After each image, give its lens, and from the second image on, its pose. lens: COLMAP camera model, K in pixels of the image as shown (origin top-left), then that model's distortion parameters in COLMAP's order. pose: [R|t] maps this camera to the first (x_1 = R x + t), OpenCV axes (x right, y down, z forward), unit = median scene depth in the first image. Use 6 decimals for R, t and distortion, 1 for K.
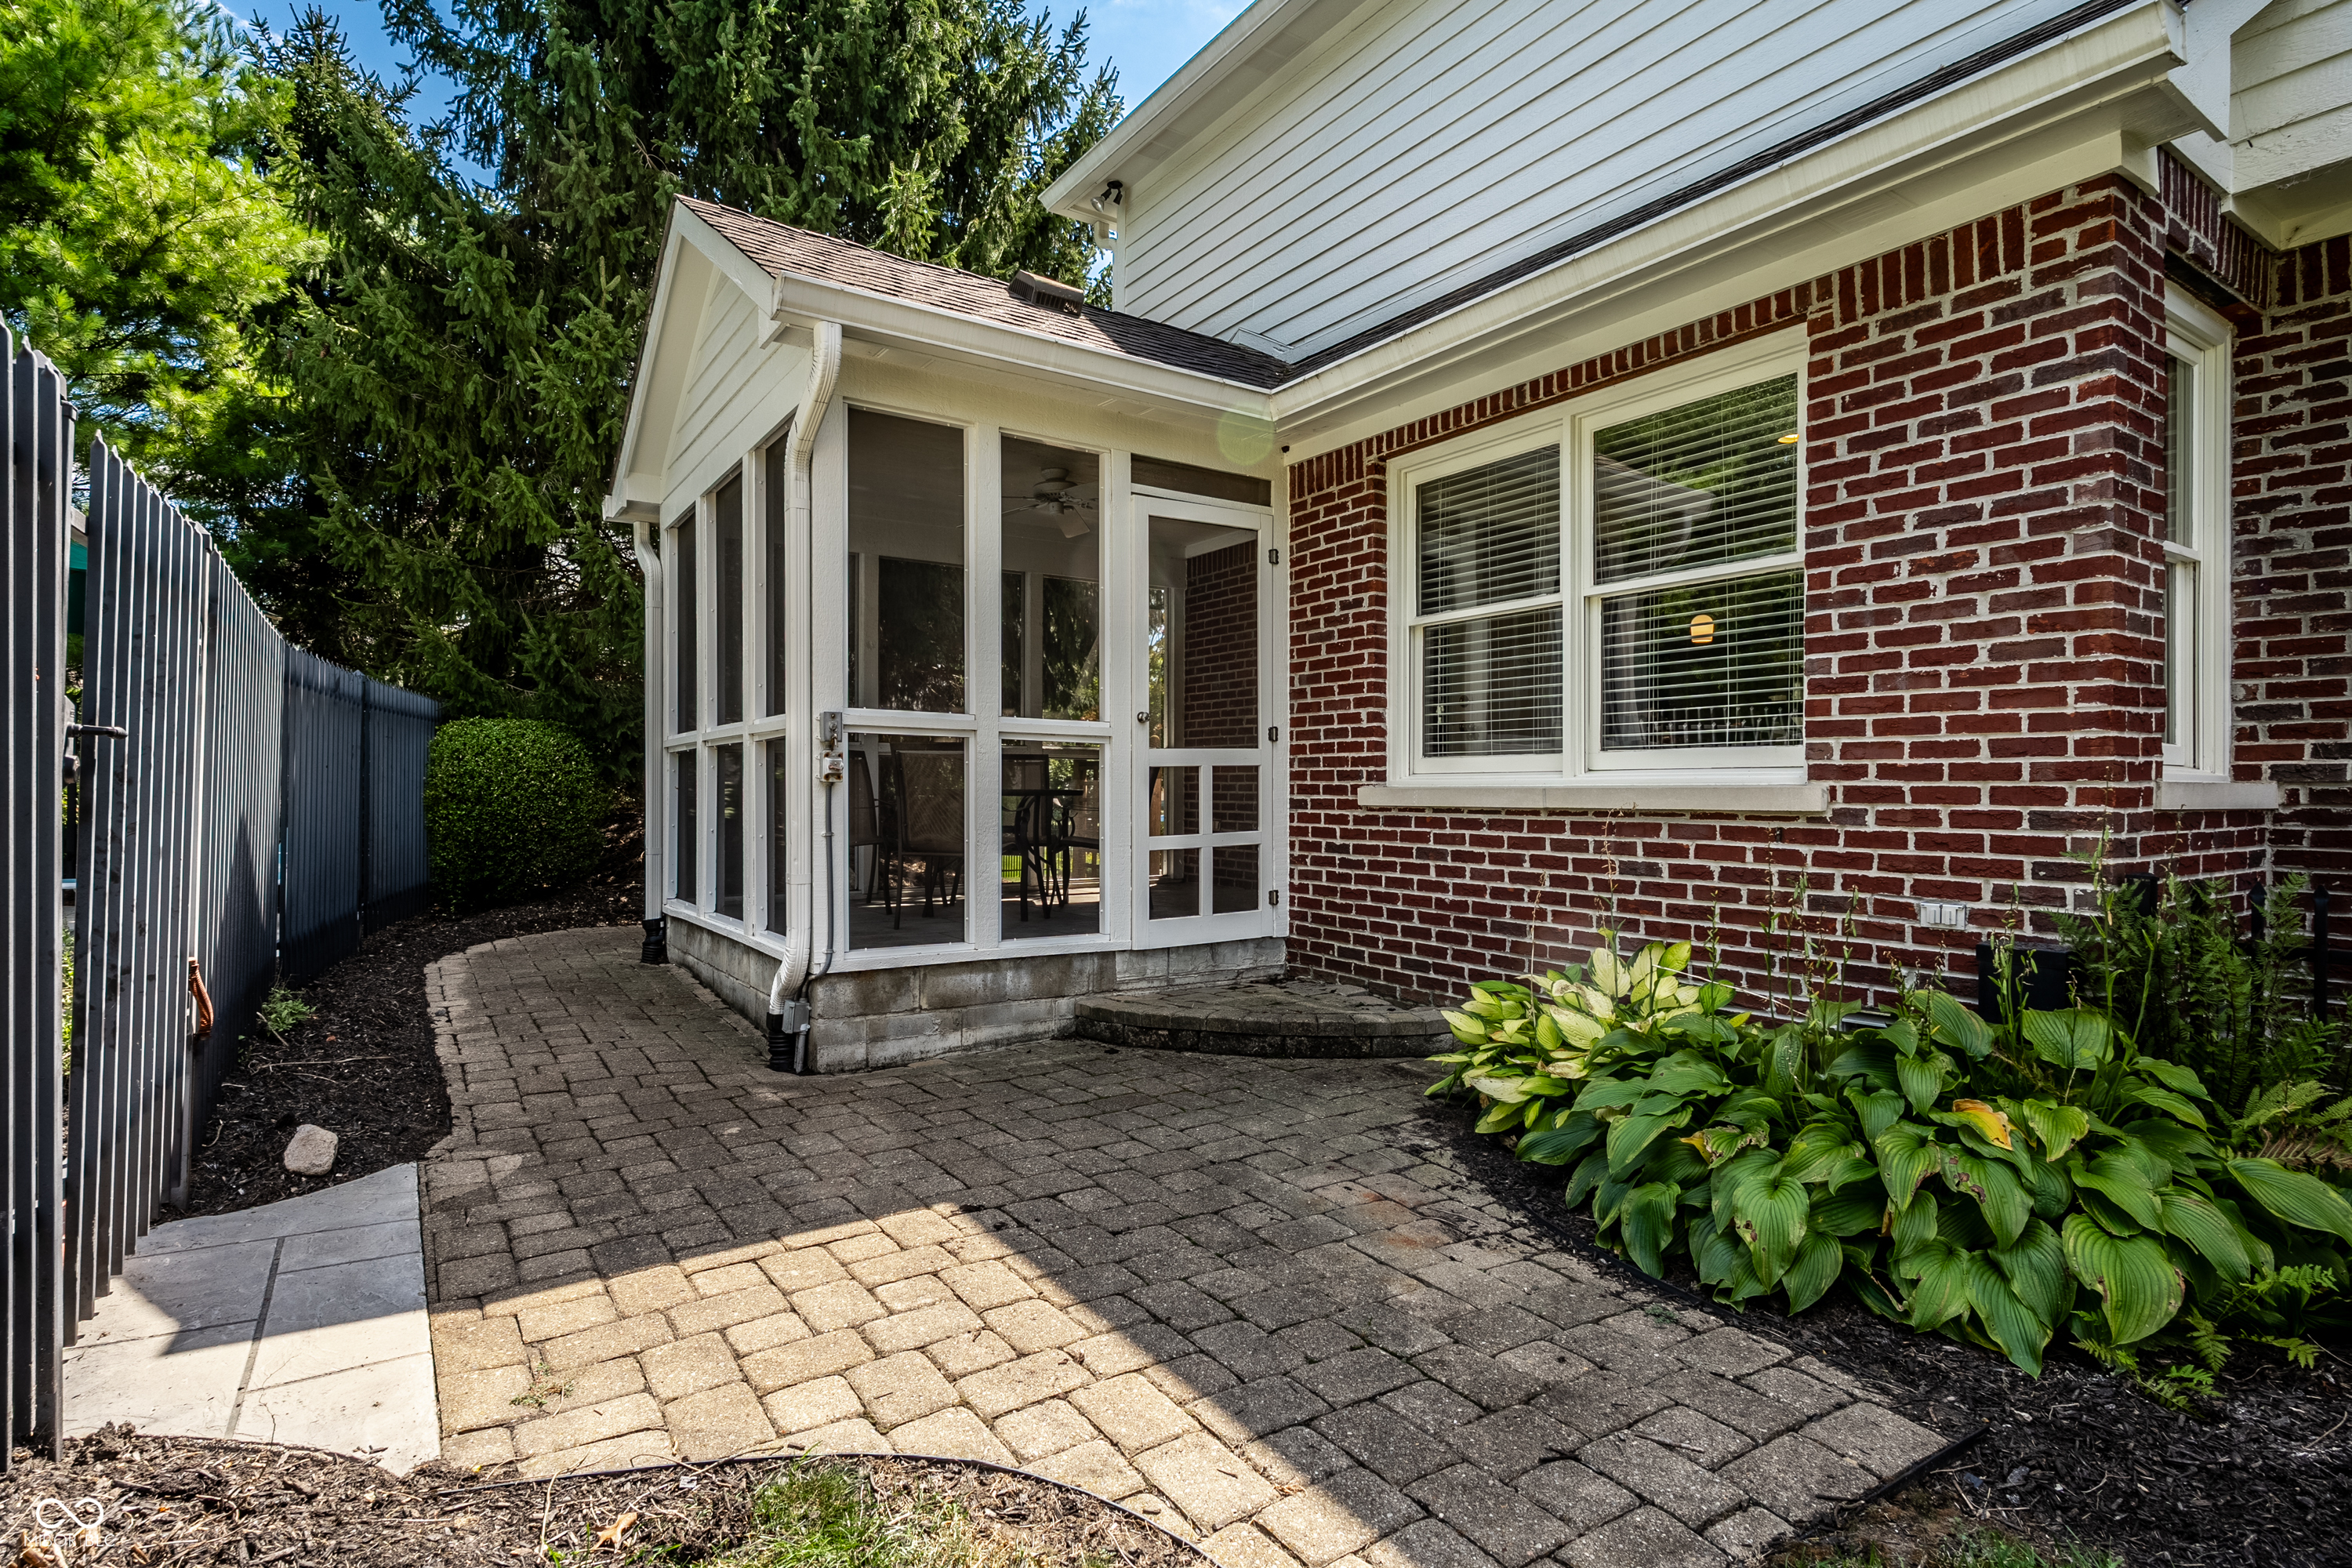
lens RADIAL K [[1205.7, 0, 1167.1], [0, 1205.7, 790.5], [0, 0, 1]] dist [-0.002018, -0.001658]
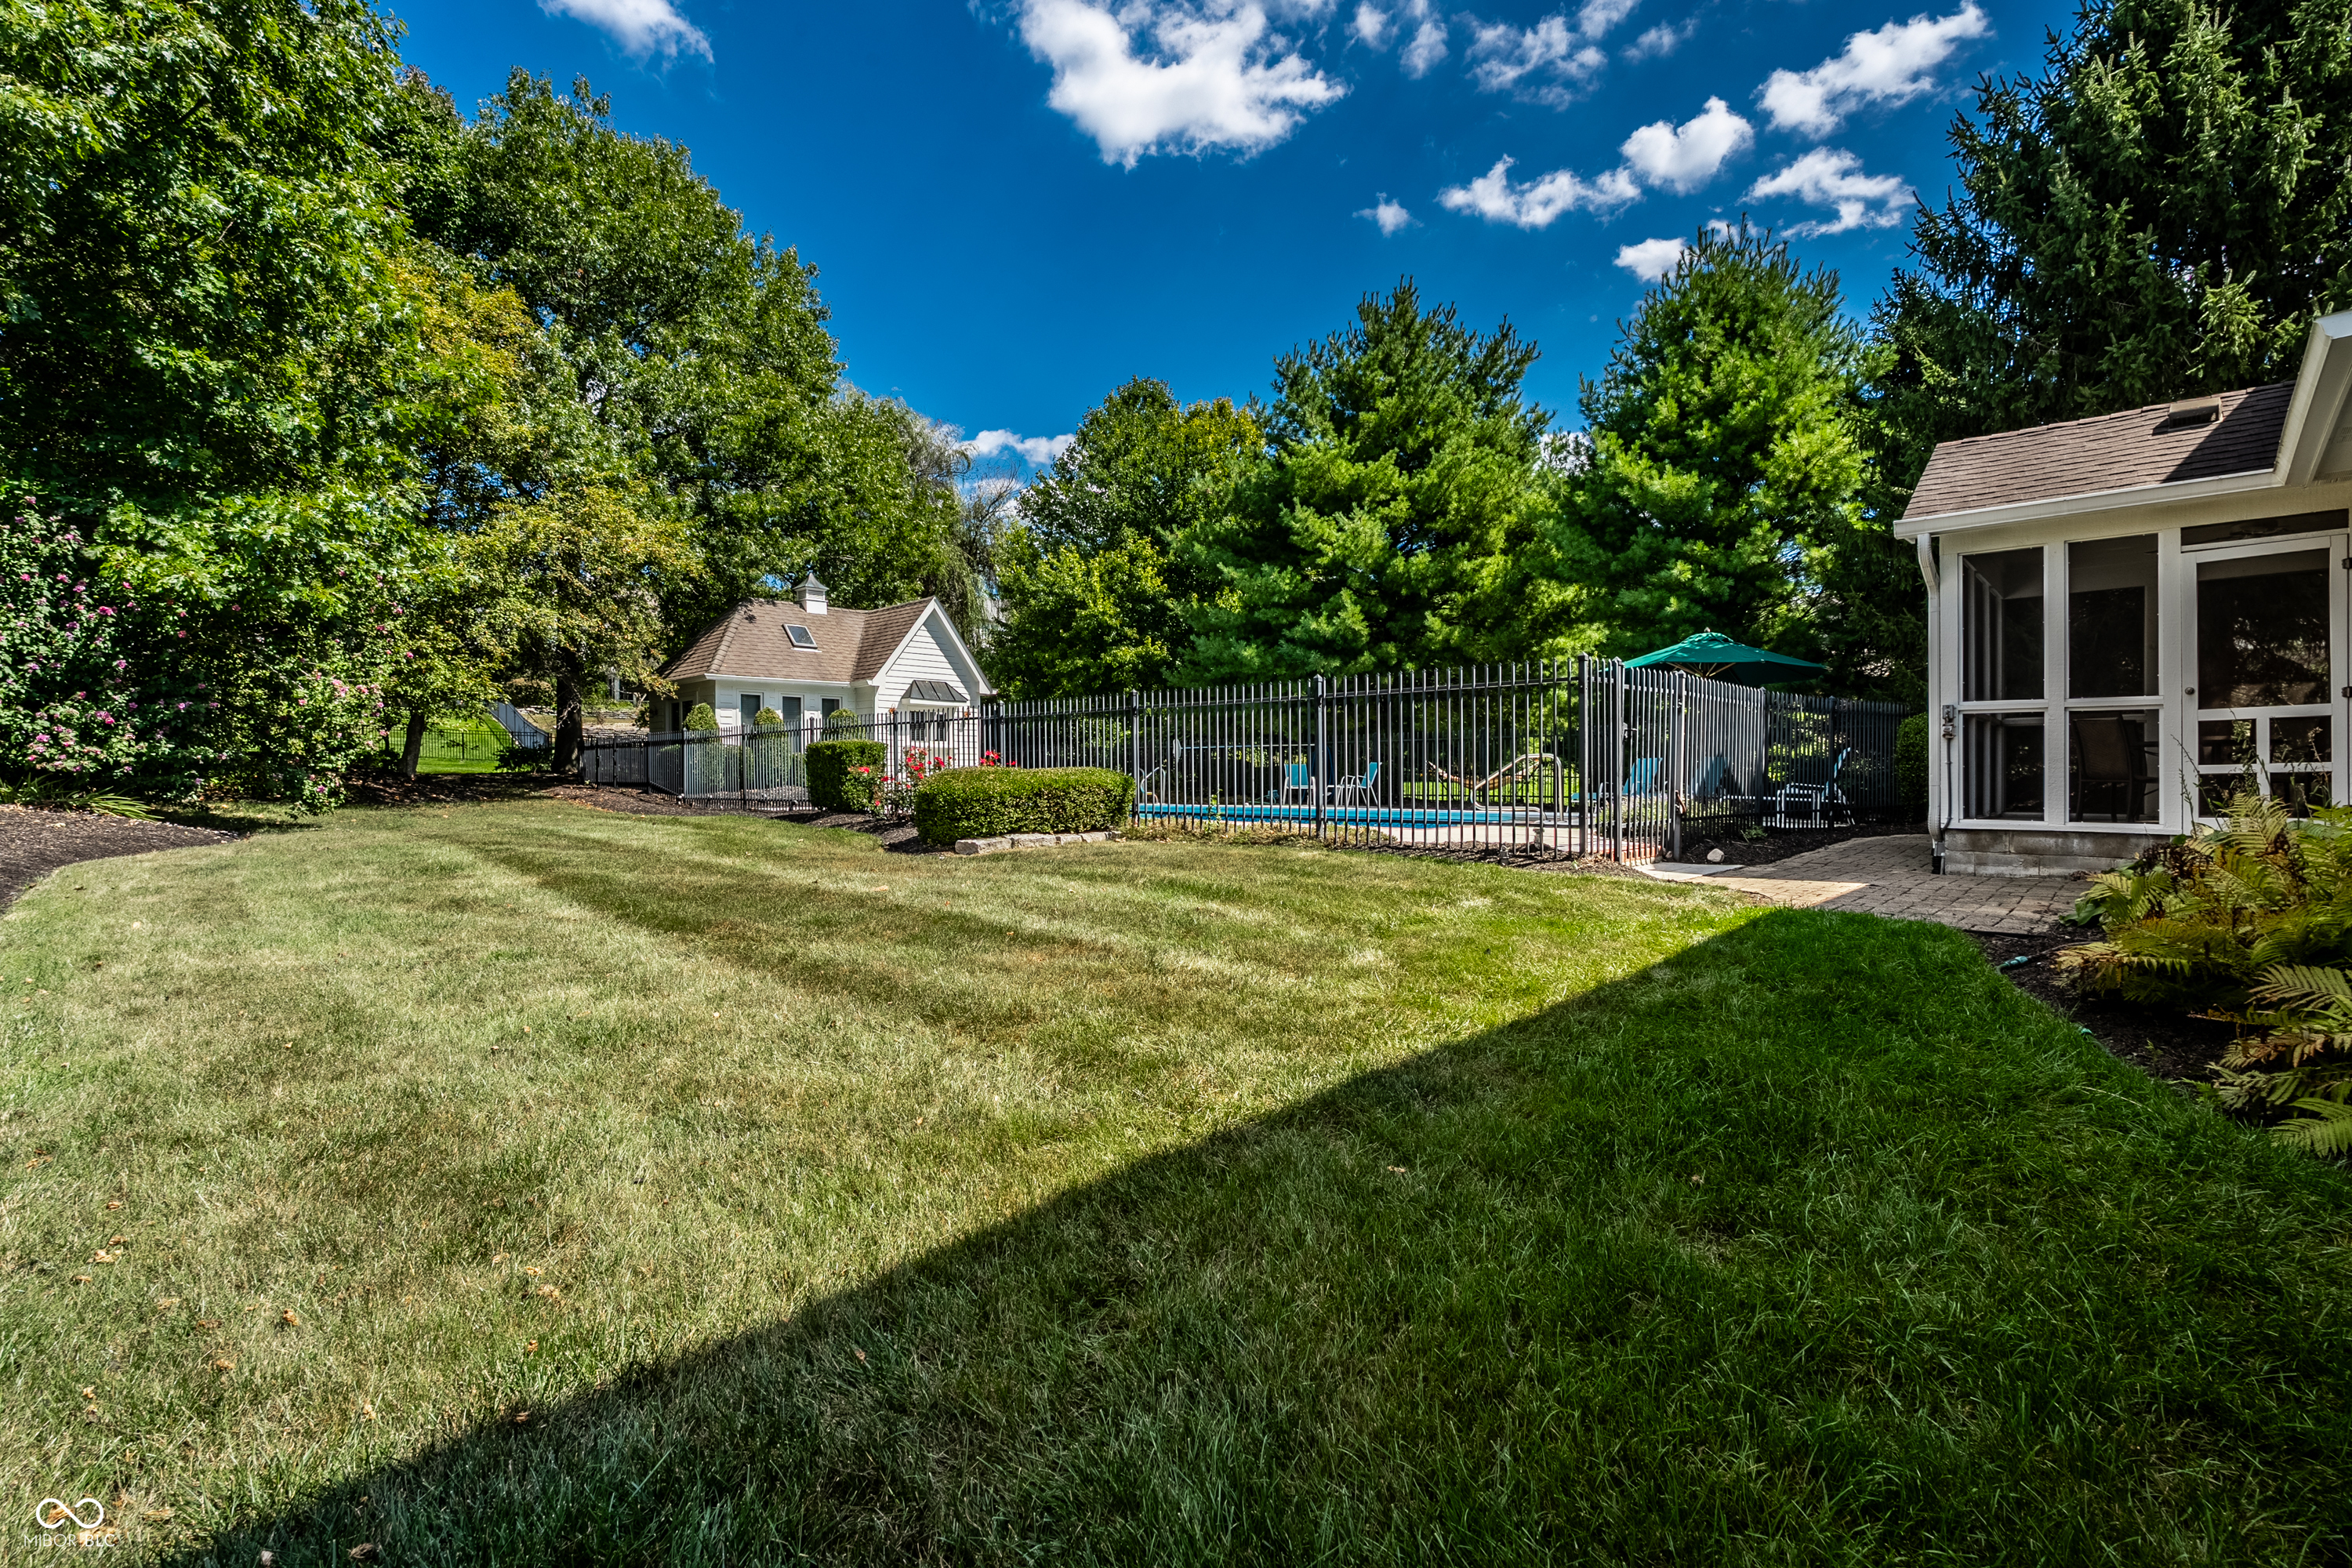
lens RADIAL K [[1043.7, 0, 1169.4], [0, 1043.7, 775.0], [0, 0, 1]] dist [-0.007142, -0.000250]
pose [[0.203100, -0.007445, -0.979130, 1.138307], [0.002858, 0.999971, -0.007011, 0.062236], [0.979154, -0.001374, 0.203116, -0.658792]]
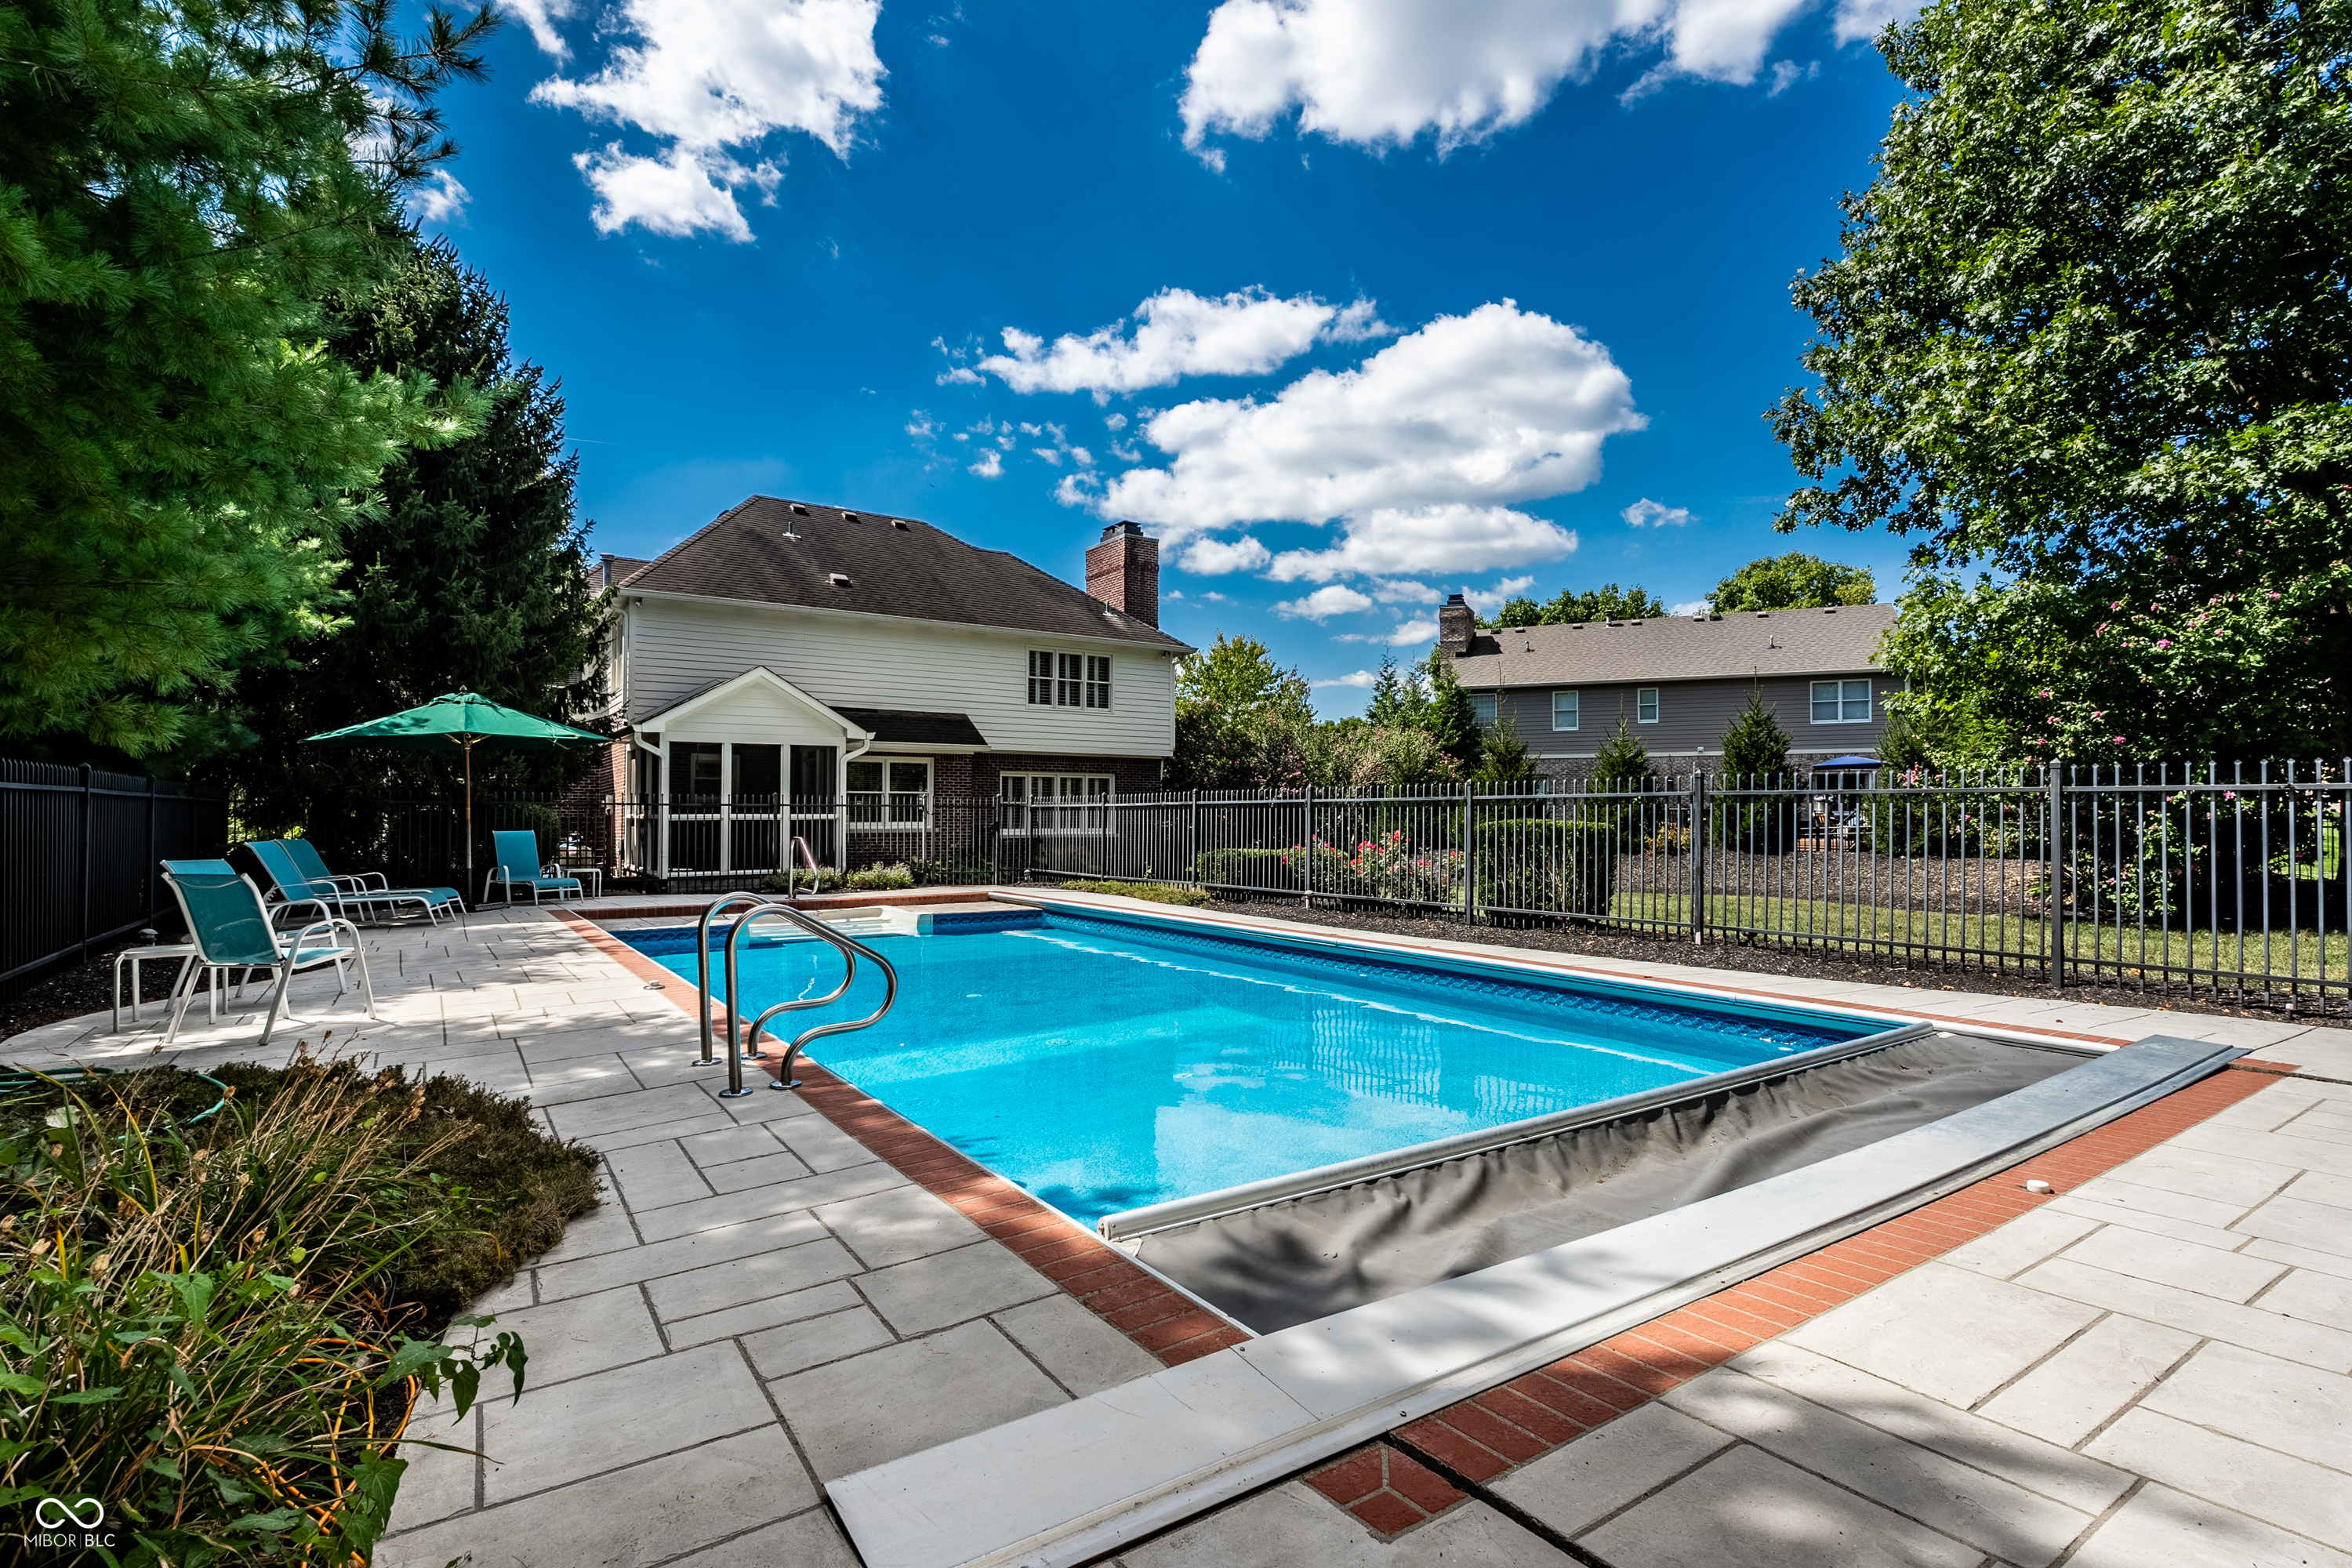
lens RADIAL K [[1097.1, 0, 1180.8], [0, 1097.1, 795.2], [0, 0, 1]] dist [0.000744, 0.000013]
pose [[0.002000, 0.013836, 0.999902, -4.170657], [-0.002871, 0.999900, -0.013830, -0.080496], [-0.999994, -0.002843, 0.002039, -0.286729]]
